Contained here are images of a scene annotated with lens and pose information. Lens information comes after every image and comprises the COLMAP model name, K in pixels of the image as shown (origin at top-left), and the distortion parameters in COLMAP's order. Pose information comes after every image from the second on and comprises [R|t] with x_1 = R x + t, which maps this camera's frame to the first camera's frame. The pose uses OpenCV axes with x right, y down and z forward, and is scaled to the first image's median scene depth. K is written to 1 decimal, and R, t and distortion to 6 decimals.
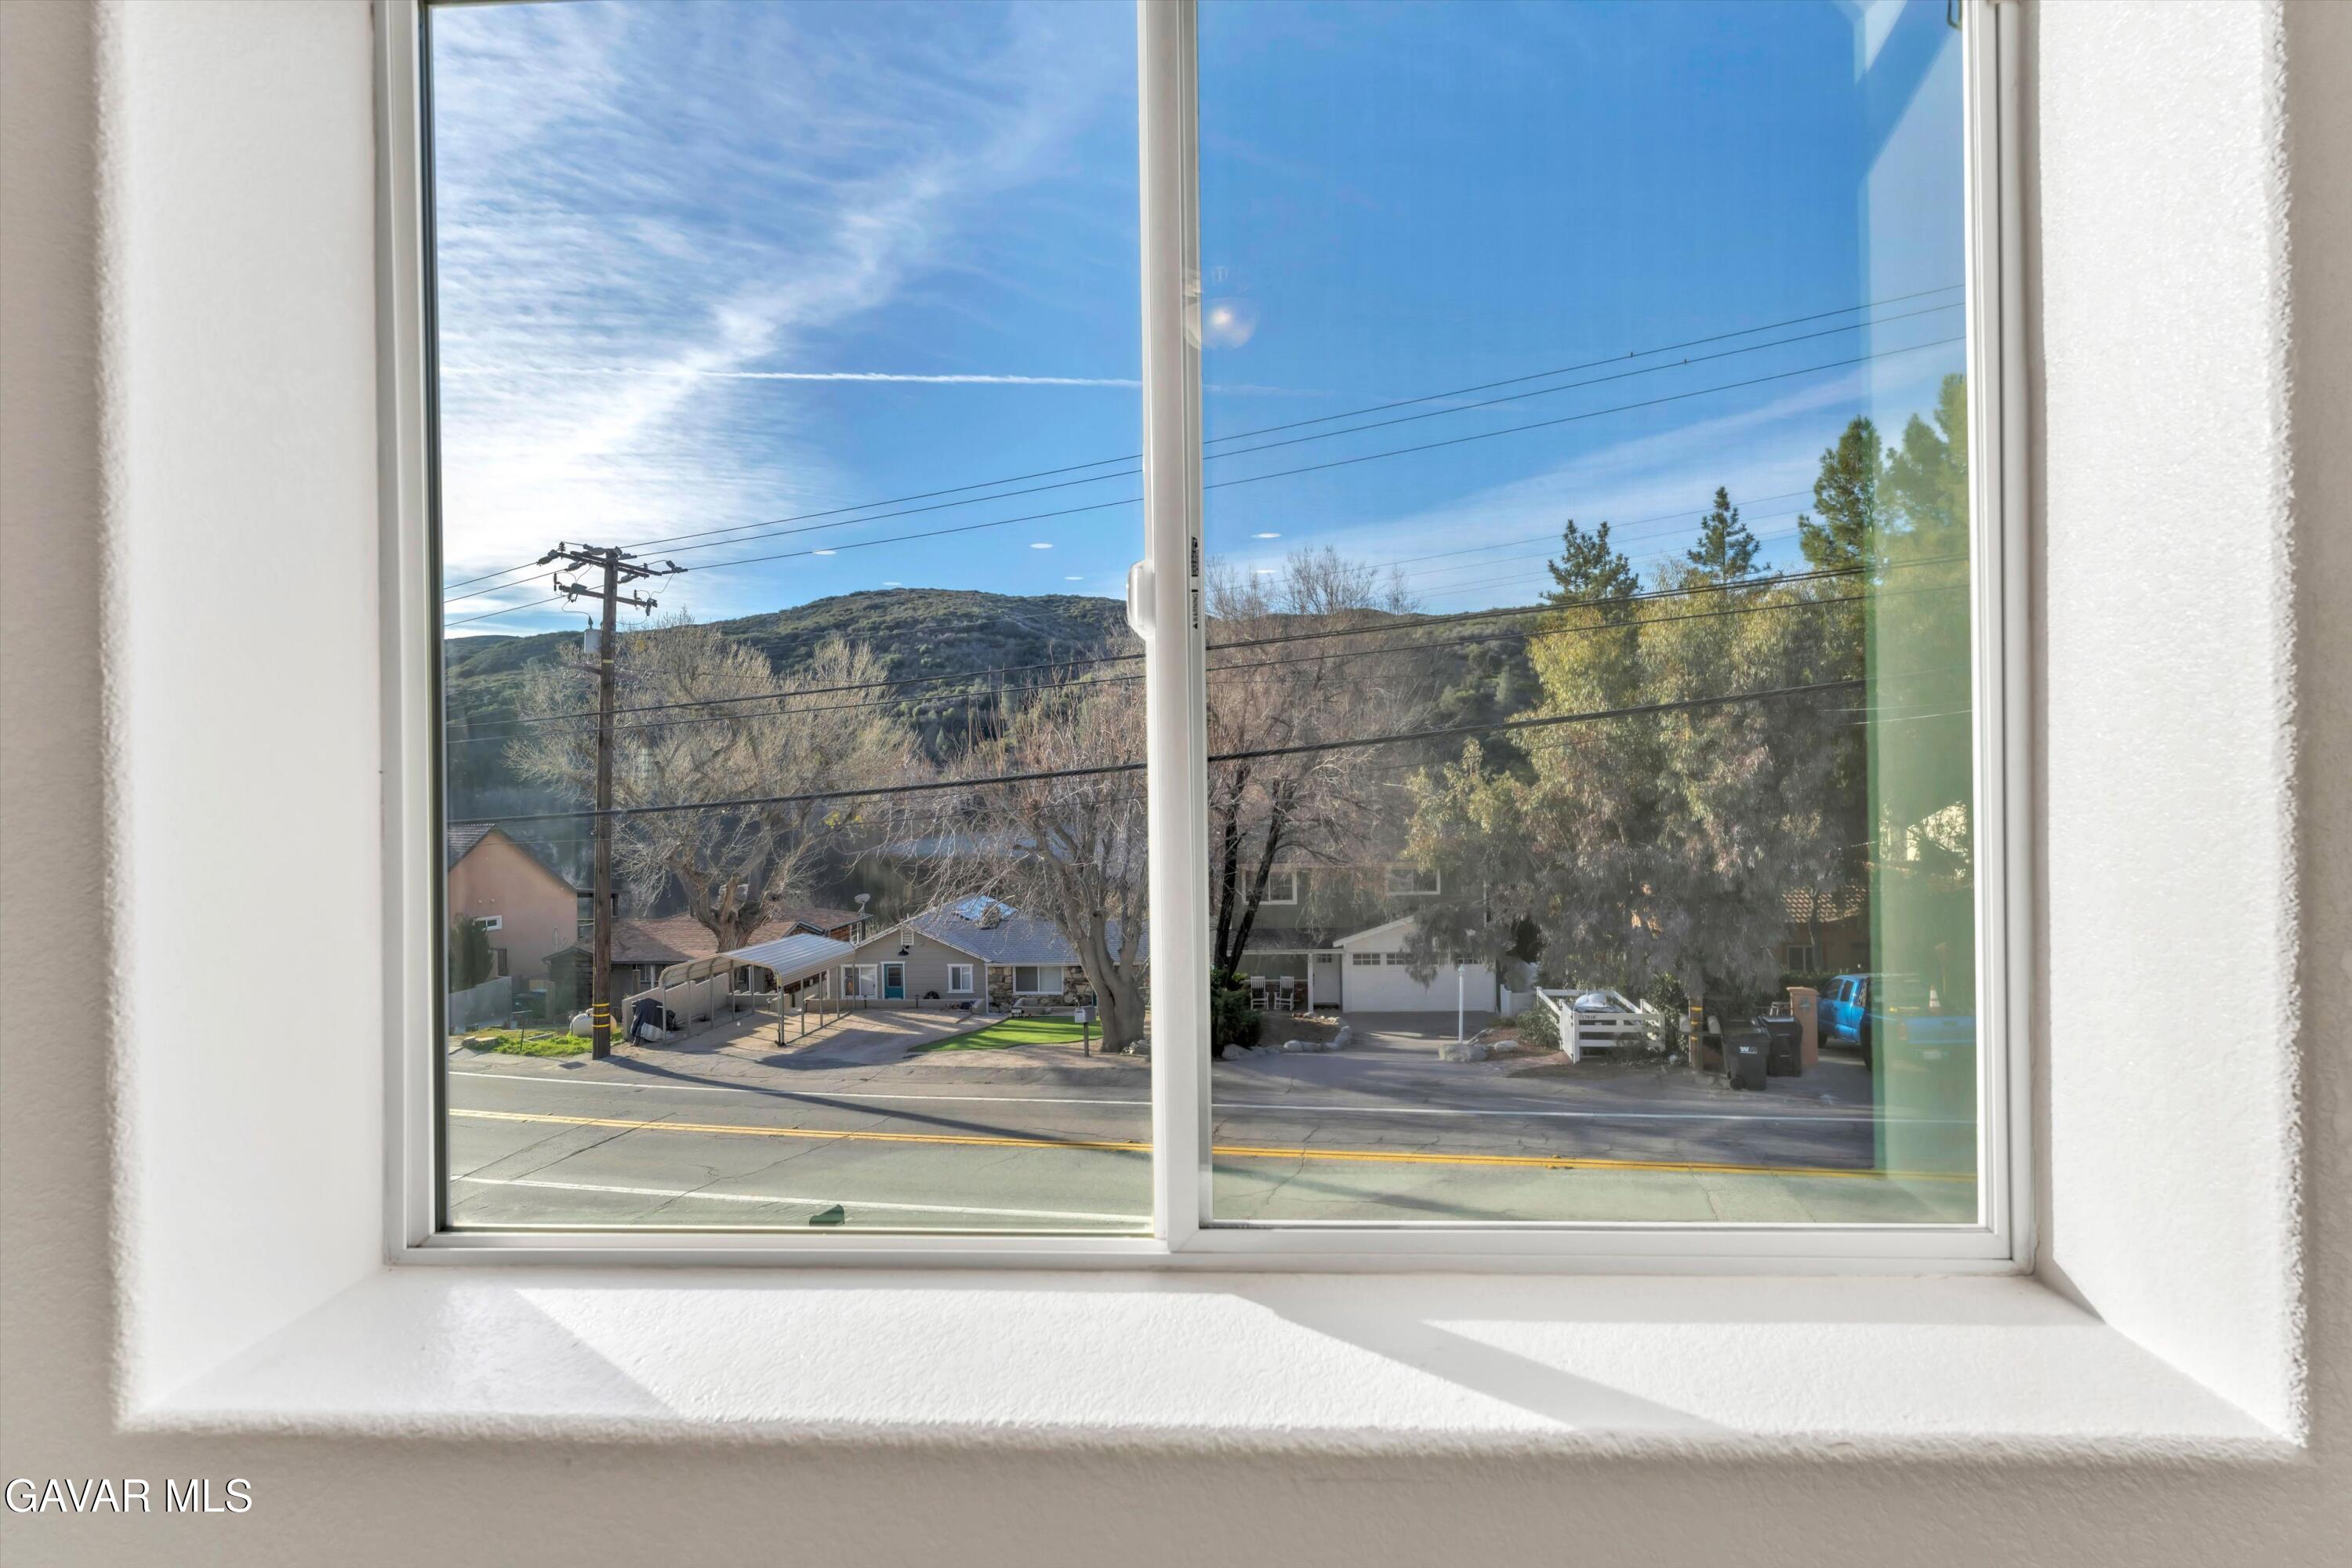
lens RADIAL K [[972.1, 0, 1176.0], [0, 972.1, 784.0], [0, 0, 1]] dist [0.000500, 0.000164]
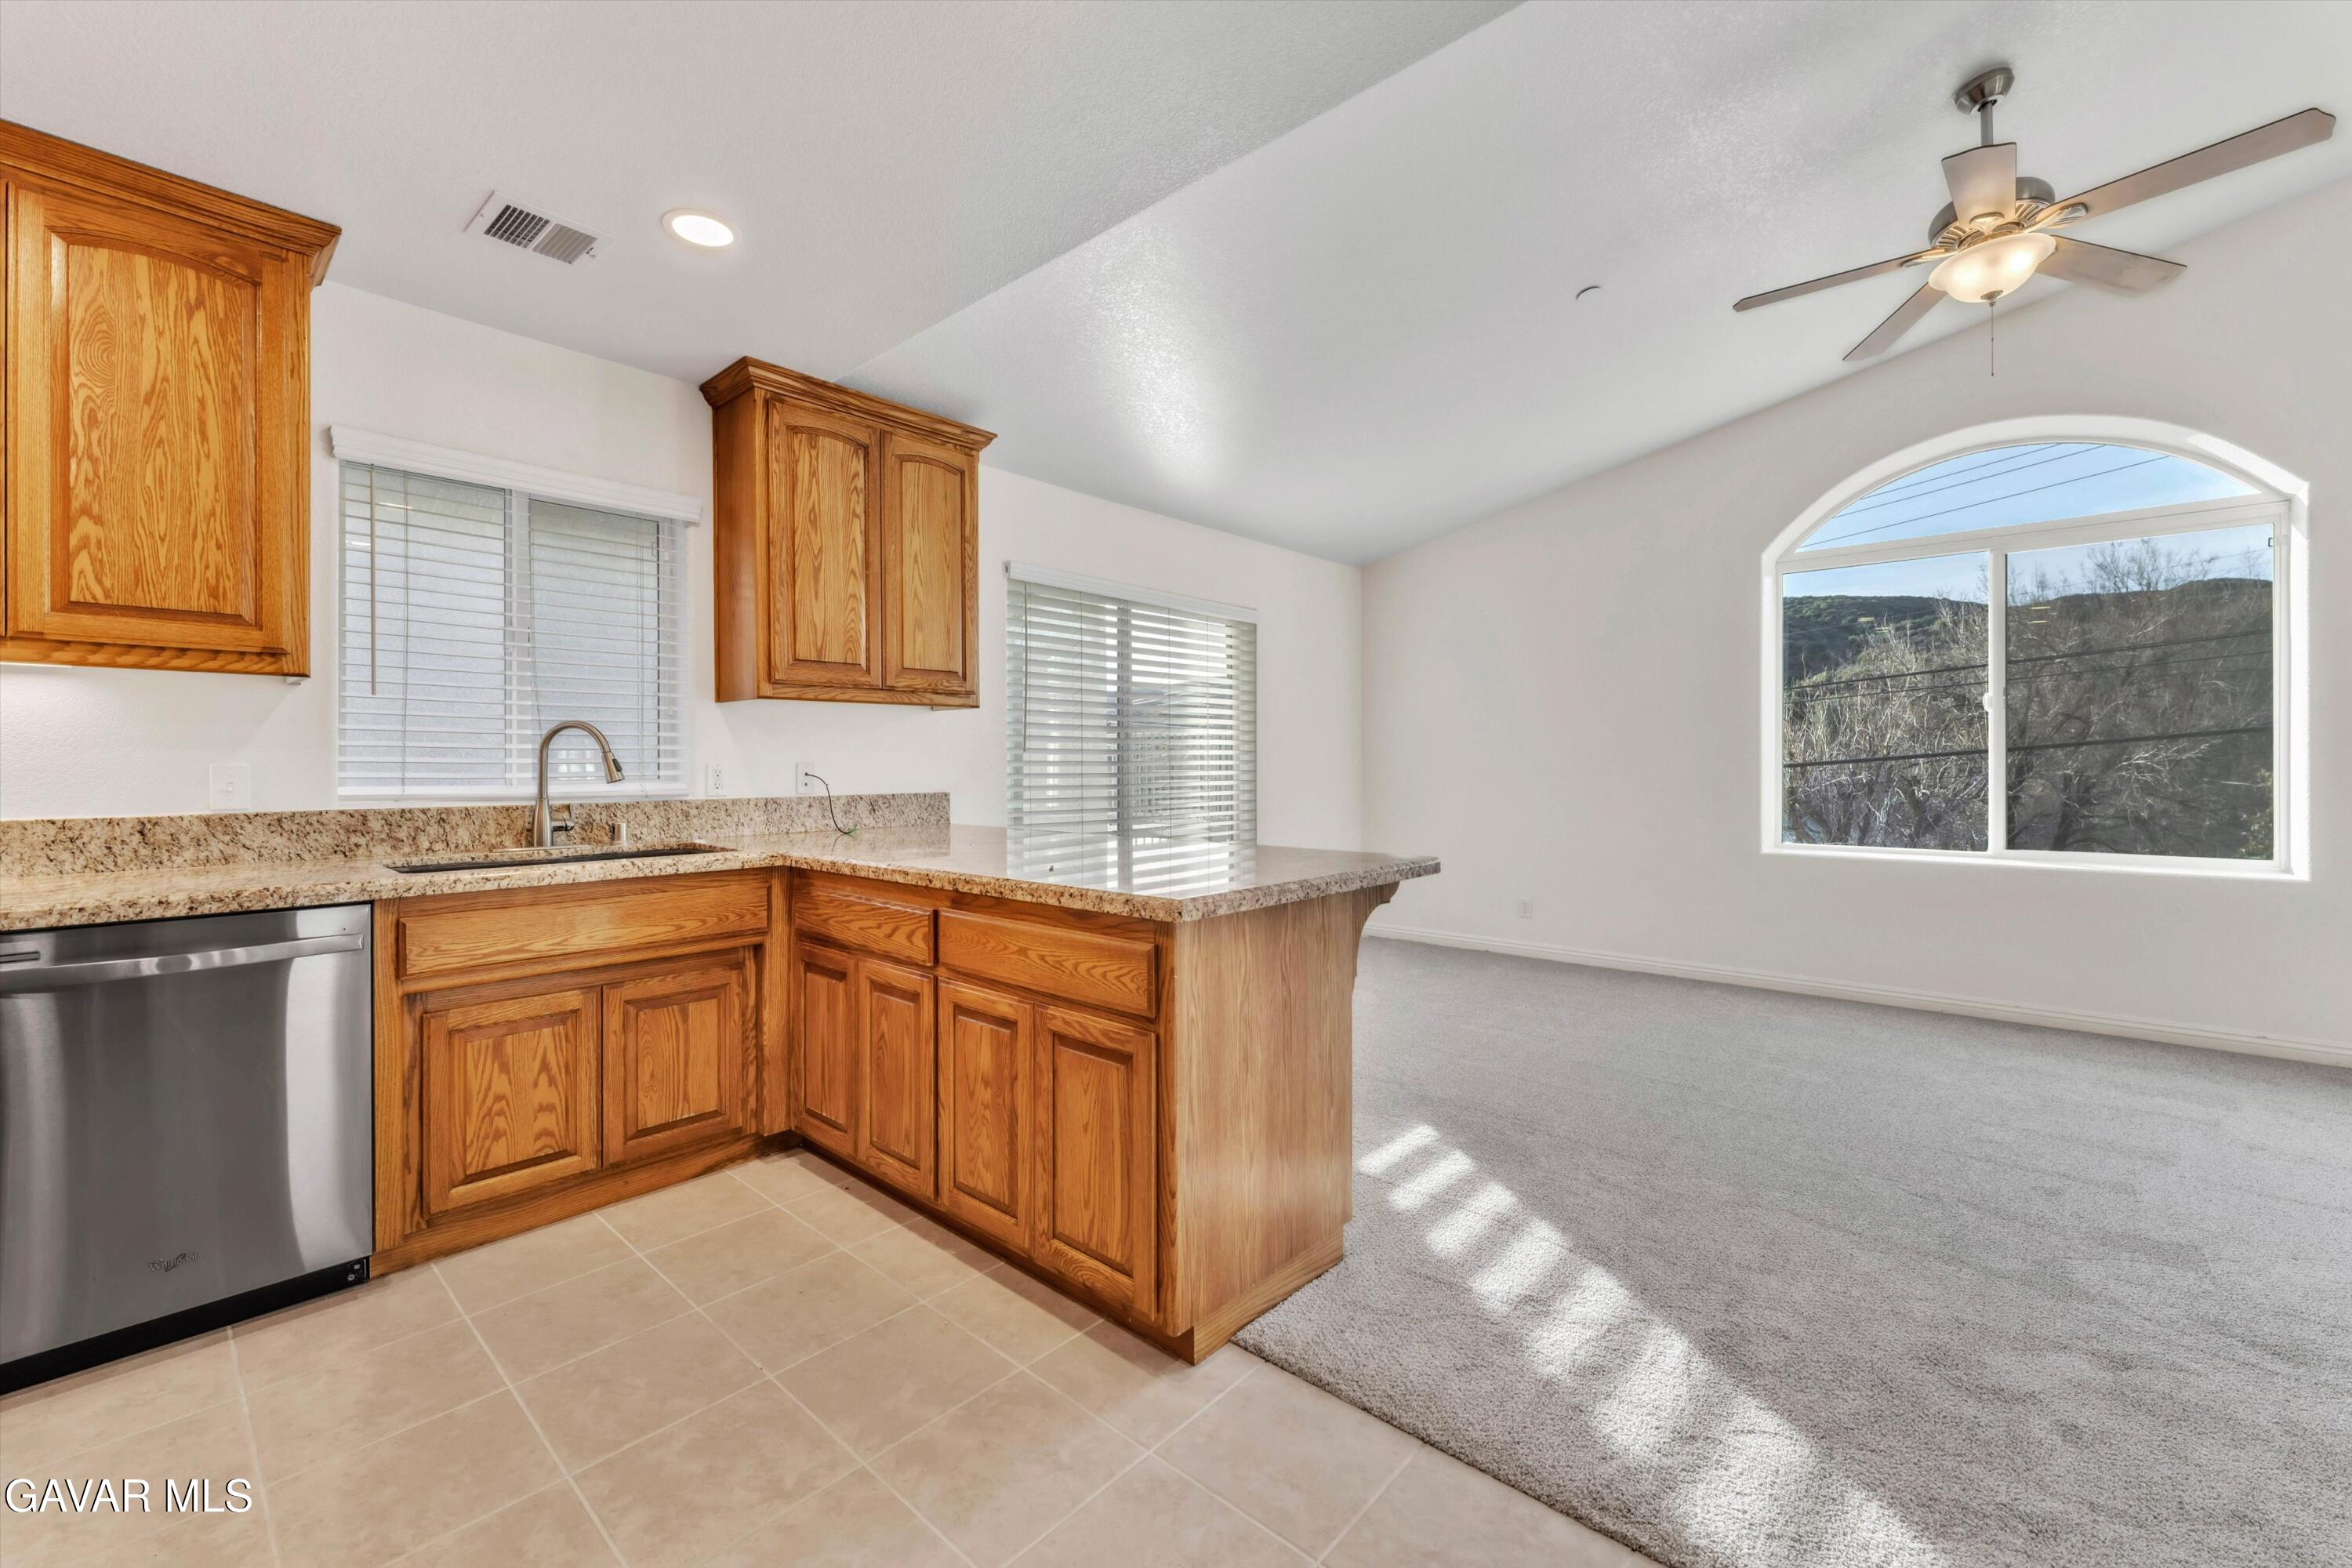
lens RADIAL K [[941.9, 0, 1181.4], [0, 941.9, 761.2], [0, 0, 1]] dist [0.000300, 0.000033]
pose [[0.788330, 0.012911, -0.615117, -0.021732], [-0.025456, 0.999608, -0.011643, 0.015775], [0.614726, 0.024837, 0.788350, -0.345049]]
